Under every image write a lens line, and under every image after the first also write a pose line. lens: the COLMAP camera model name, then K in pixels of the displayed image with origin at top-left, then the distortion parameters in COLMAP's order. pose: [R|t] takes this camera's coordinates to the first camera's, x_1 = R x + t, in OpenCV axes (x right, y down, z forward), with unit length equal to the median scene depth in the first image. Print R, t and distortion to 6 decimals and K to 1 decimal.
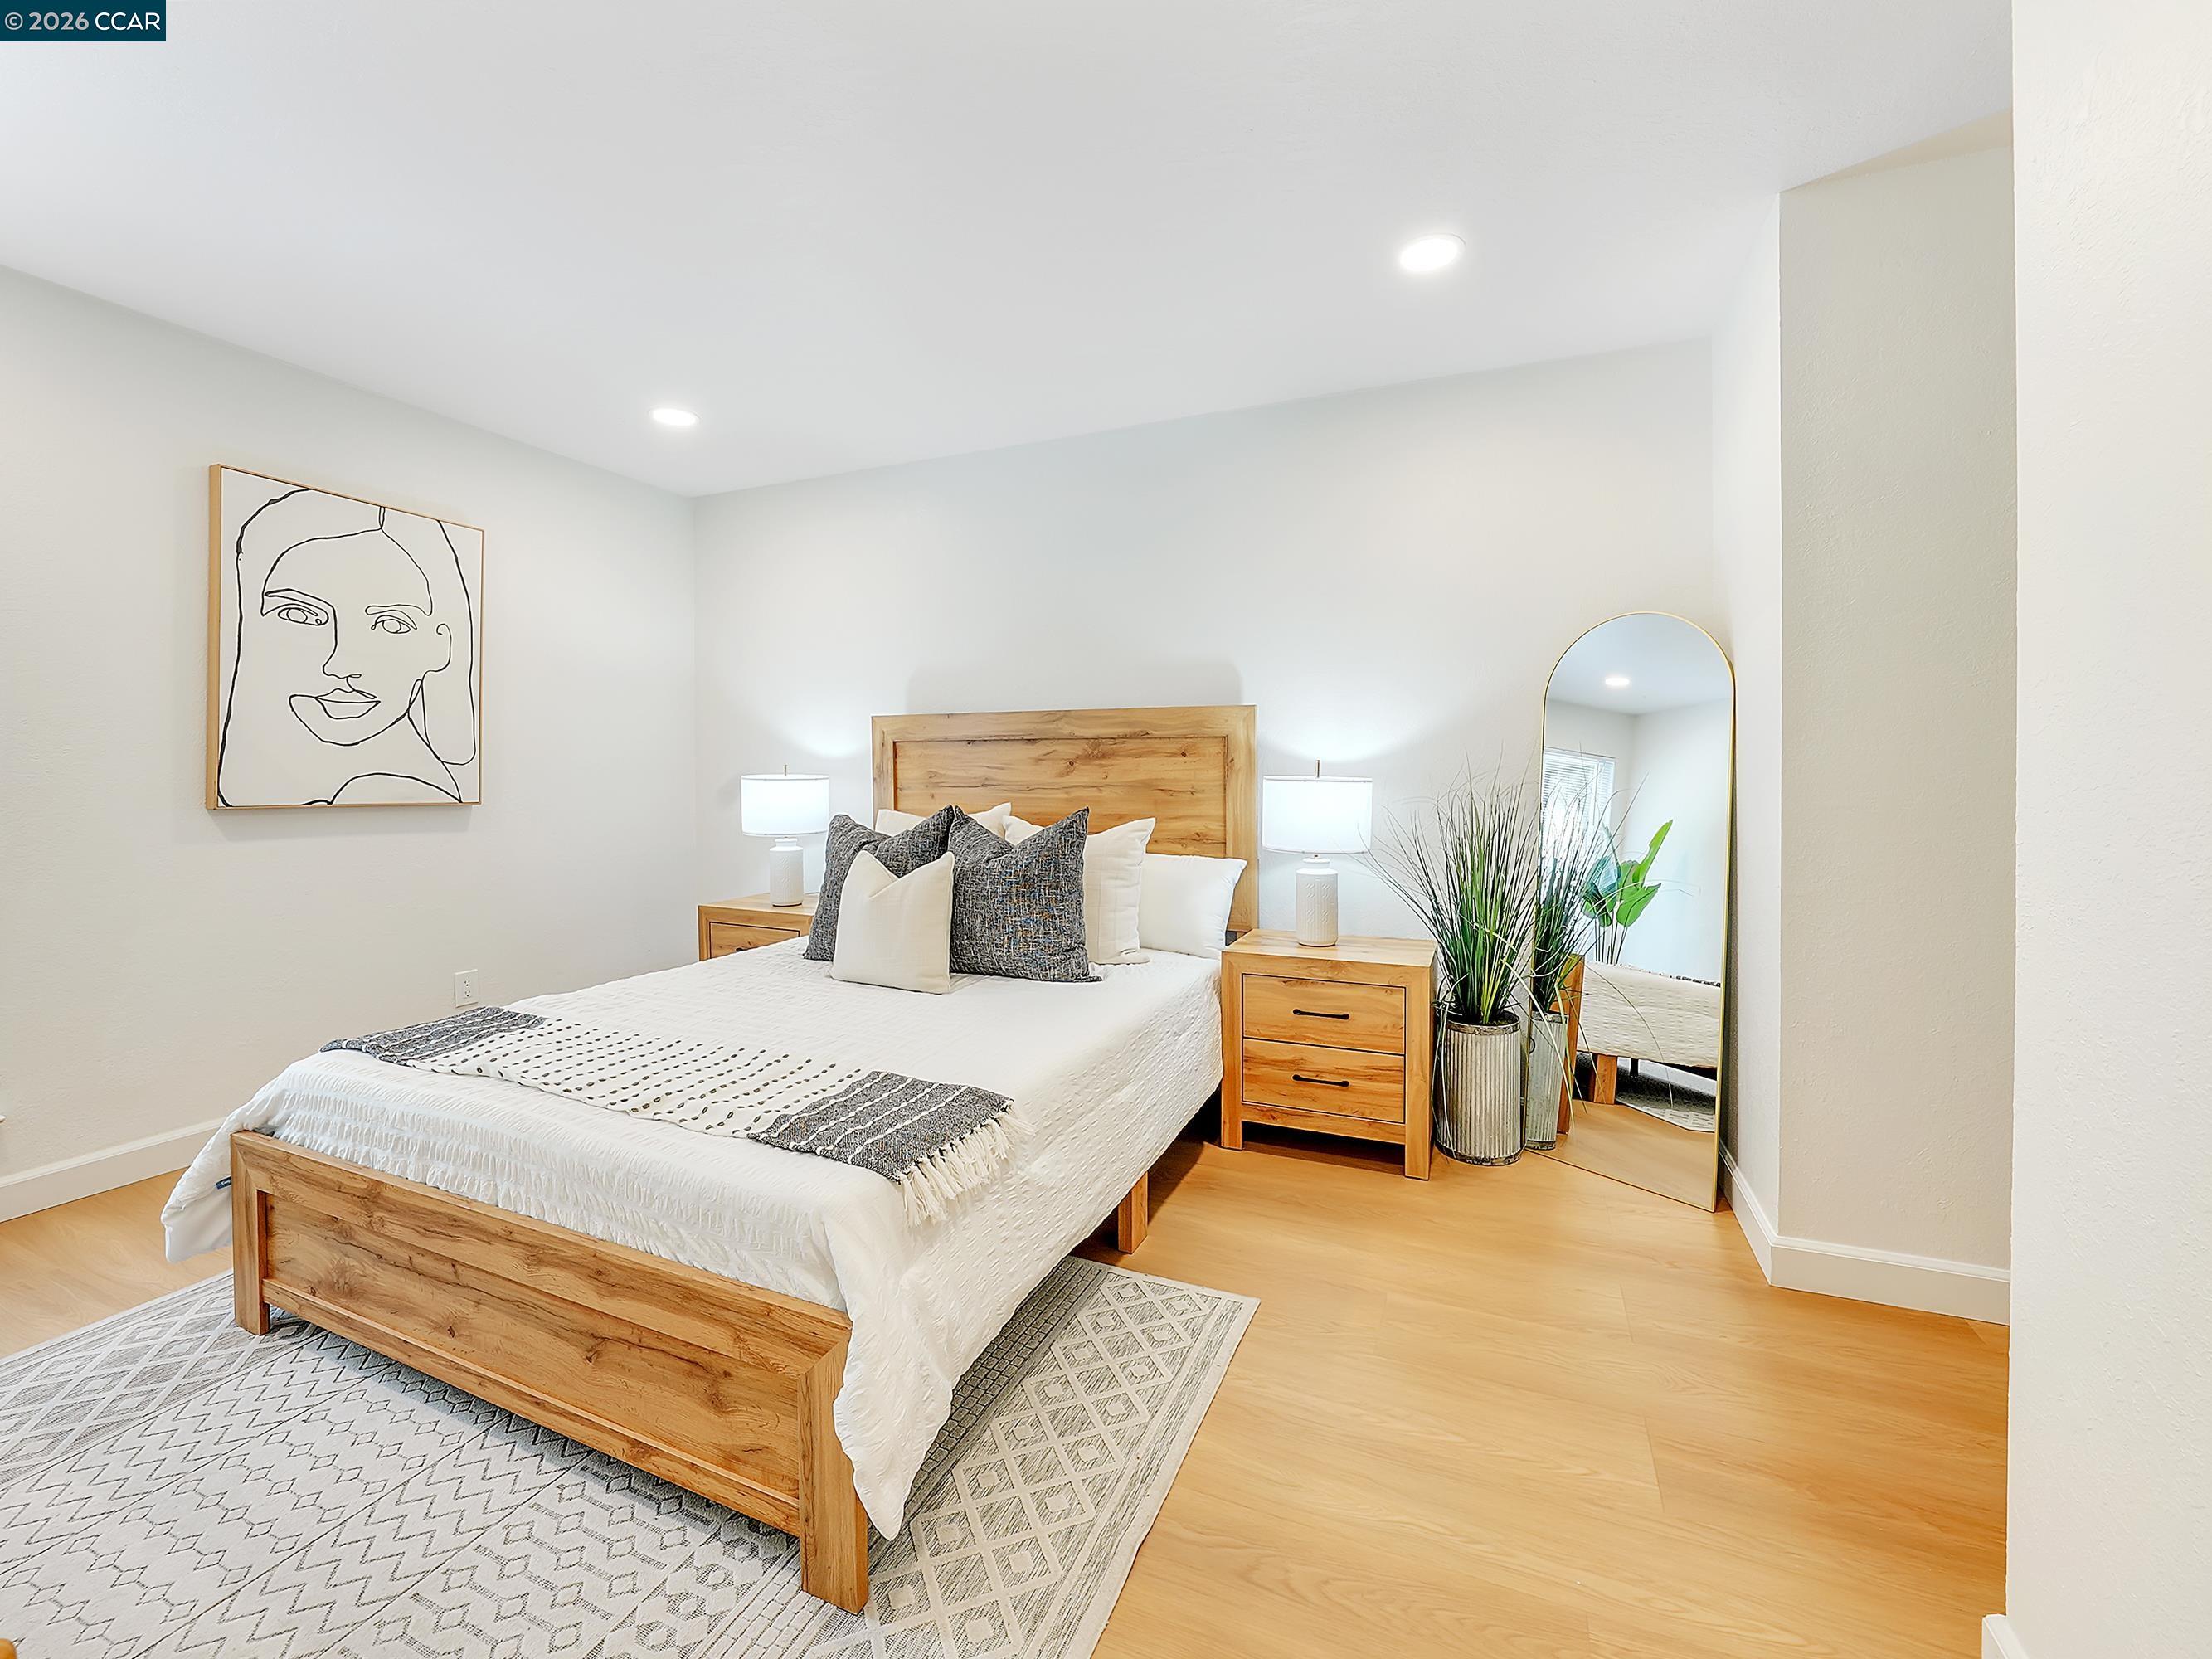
lens RADIAL K [[900.7, 0, 1118.5], [0, 900.7, 786.3], [0, 0, 1]] dist [0.000659, -0.000060]
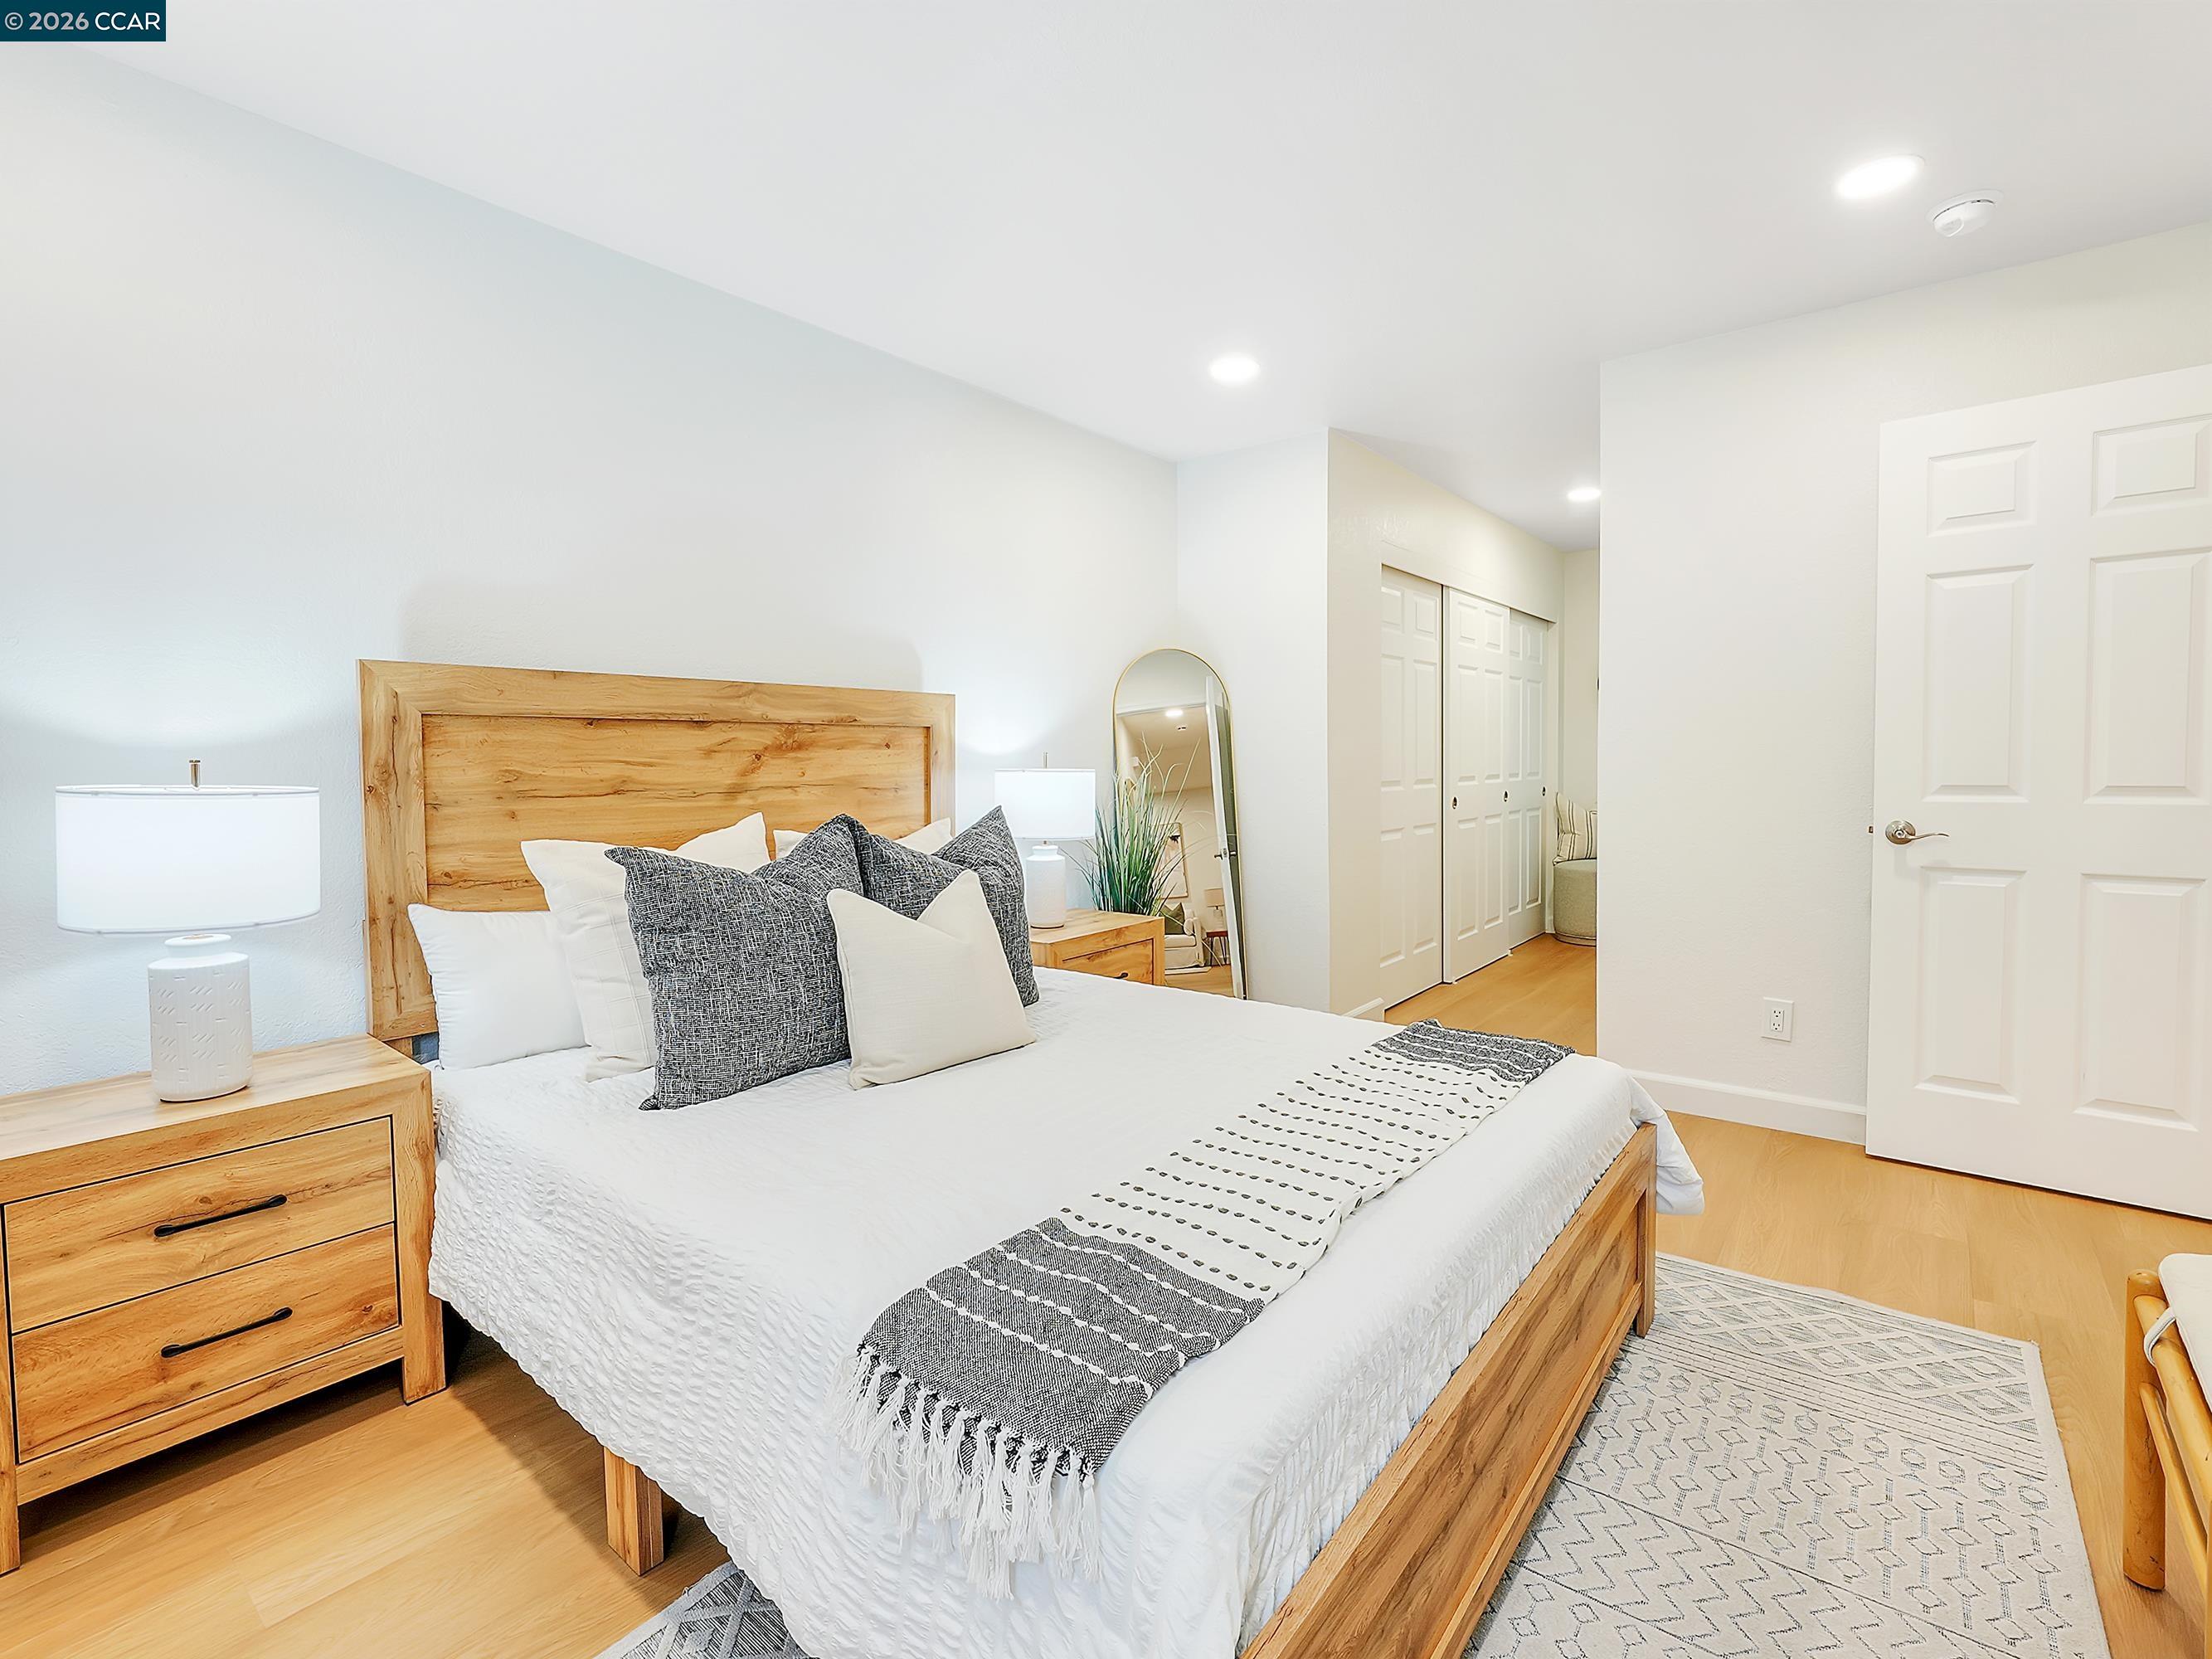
lens RADIAL K [[1005.3, 0, 1104.6], [0, 1005.3, 819.9], [0, 0, 1]] dist [-0.000156, 0.000004]
pose [[0.277916, -0.063085, 0.958532, -0.824862], [0.022423, 0.997995, 0.059181, -0.017653], [-0.960344, 0.005045, 0.278774, 0.552246]]
